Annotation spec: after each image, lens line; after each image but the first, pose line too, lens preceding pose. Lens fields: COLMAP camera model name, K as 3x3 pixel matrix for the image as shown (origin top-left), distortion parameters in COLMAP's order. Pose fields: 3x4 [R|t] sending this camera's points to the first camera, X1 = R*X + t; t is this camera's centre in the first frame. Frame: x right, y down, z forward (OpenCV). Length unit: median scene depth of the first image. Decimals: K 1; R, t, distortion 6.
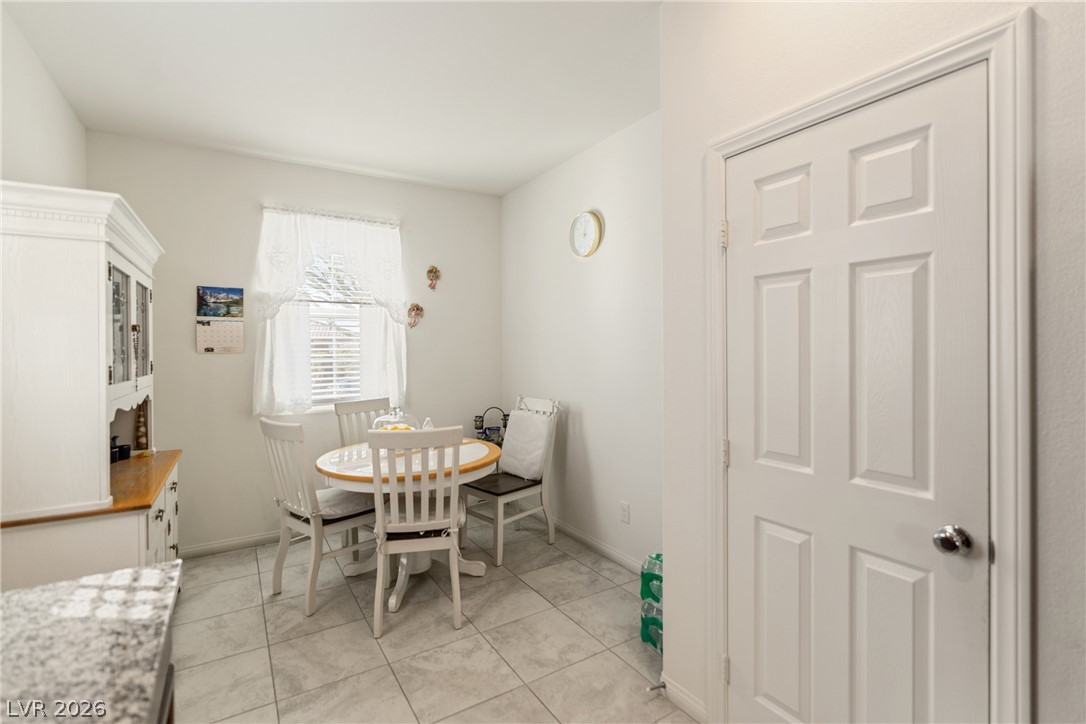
lens RADIAL K [[498.4, 0, 545.8], [0, 498.4, 348.0], [0, 0, 1]] dist [-0.009878, 0.002893]
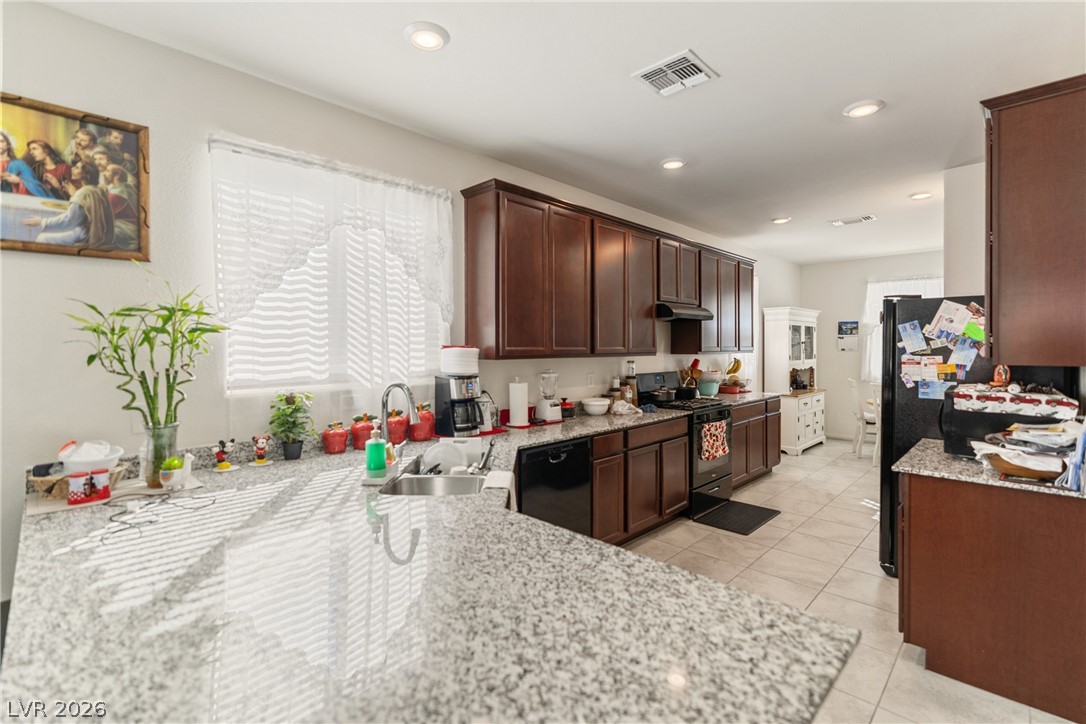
lens RADIAL K [[498.4, 0, 542.6], [0, 498.4, 347.7], [0, 0, 1]] dist [-0.009878, 0.002893]
pose [[0.232690, 0.012505, -0.972471, 1.516201], [-0.000334, 0.999918, 0.012778, -0.041946], [0.972551, -0.002649, 0.232675, -1.079154]]
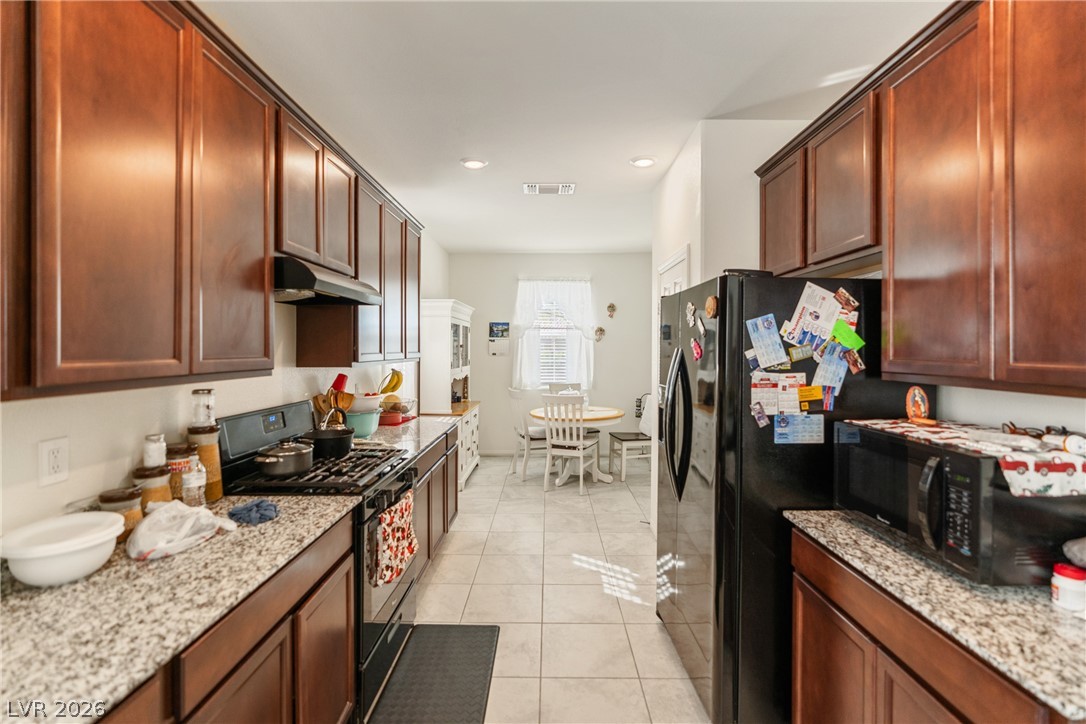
lens RADIAL K [[498.4, 0, 547.9], [0, 498.4, 348.4], [0, 0, 1]] dist [-0.009878, 0.002893]
pose [[0.844165, 0.013572, -0.535912, 0.727776], [-0.011966, 0.999907, 0.006473, -0.043447], [0.535950, 0.000949, 0.844249, -0.725156]]
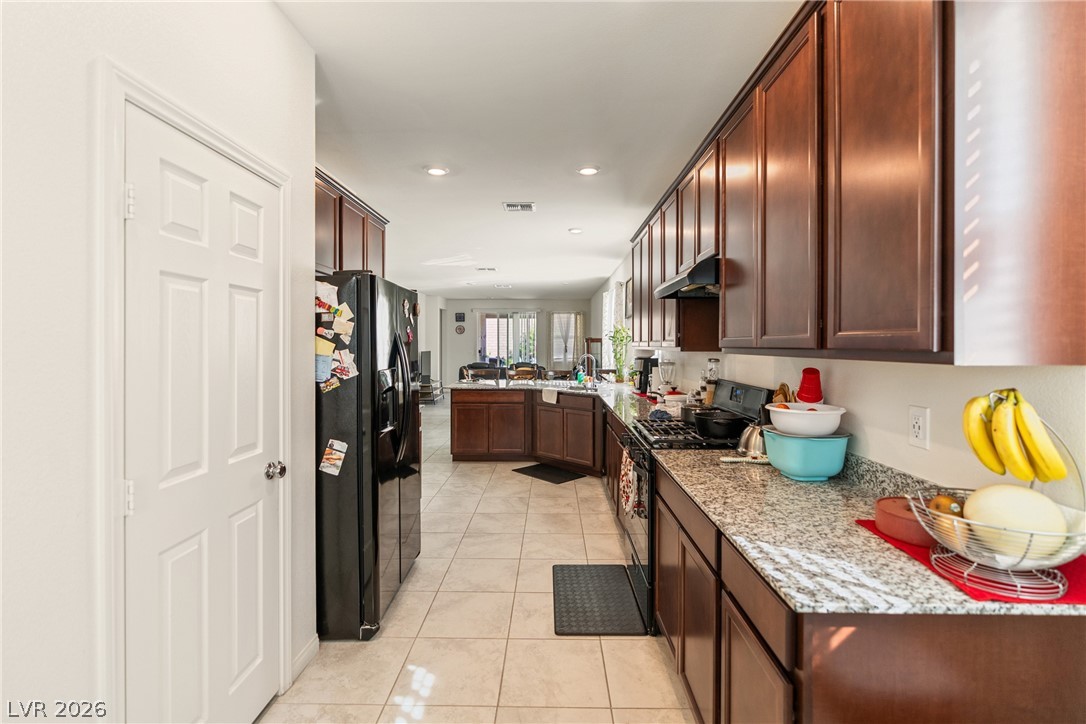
lens RADIAL K [[498.4, 0, 536.0], [0, 498.4, 352.2], [0, 0, 1]] dist [-0.009878, 0.002893]
pose [[-0.821919, 0.003434, 0.569595, -0.354392], [0.006885, 0.999969, 0.003908, -0.002151], [-0.569563, 0.007134, -0.821917, 0.802342]]
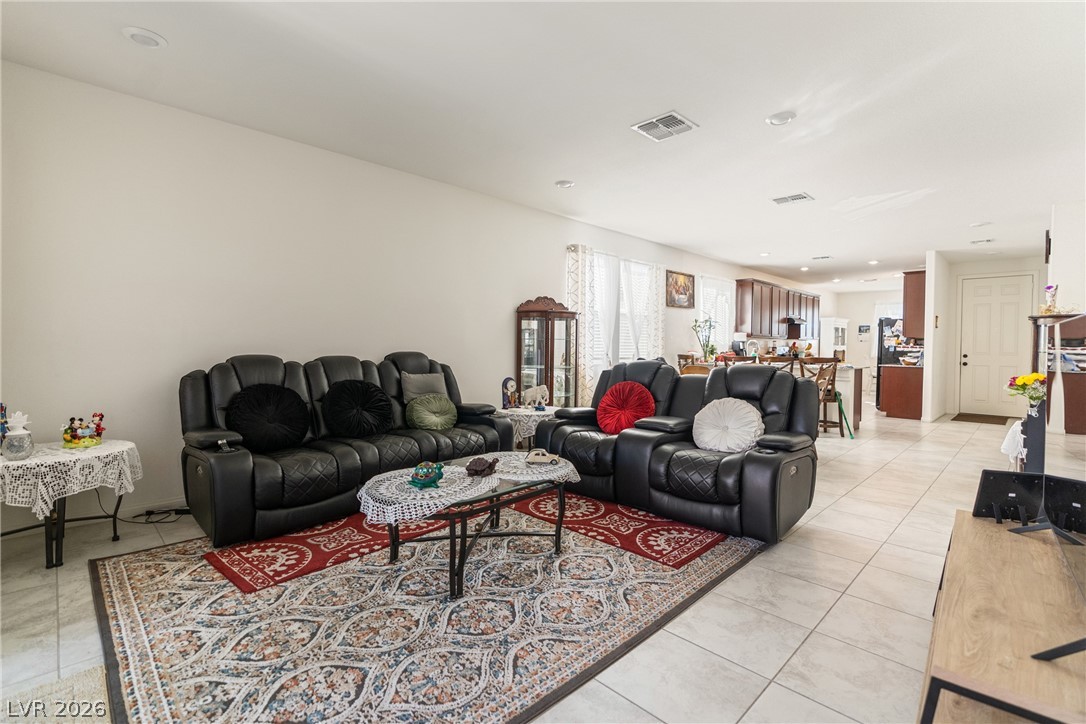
lens RADIAL K [[498.4, 0, 544.7], [0, 498.4, 351.9], [0, 0, 1]] dist [-0.009878, 0.002893]
pose [[0.220749, 0.026952, -0.974958, 3.466238], [-0.015064, 0.999593, 0.024222, 0.043324], [0.975214, 0.009339, 0.221065, -3.097967]]
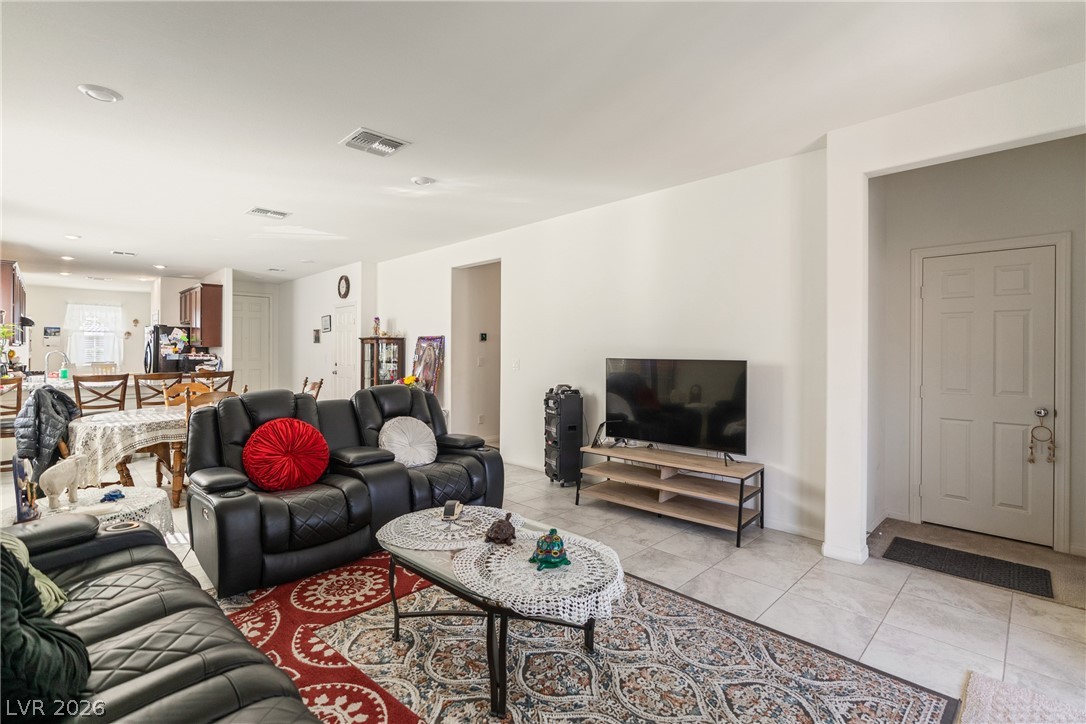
lens RADIAL K [[498.4, 0, 539.2], [0, 498.4, 352.8], [0, 0, 1]] dist [-0.009878, 0.002893]
pose [[0.976934, 0.012662, 0.213164, 2.377538], [-0.013687, 0.999901, 0.003333, -0.006413], [-0.213101, -0.006174, 0.977011, -3.820135]]
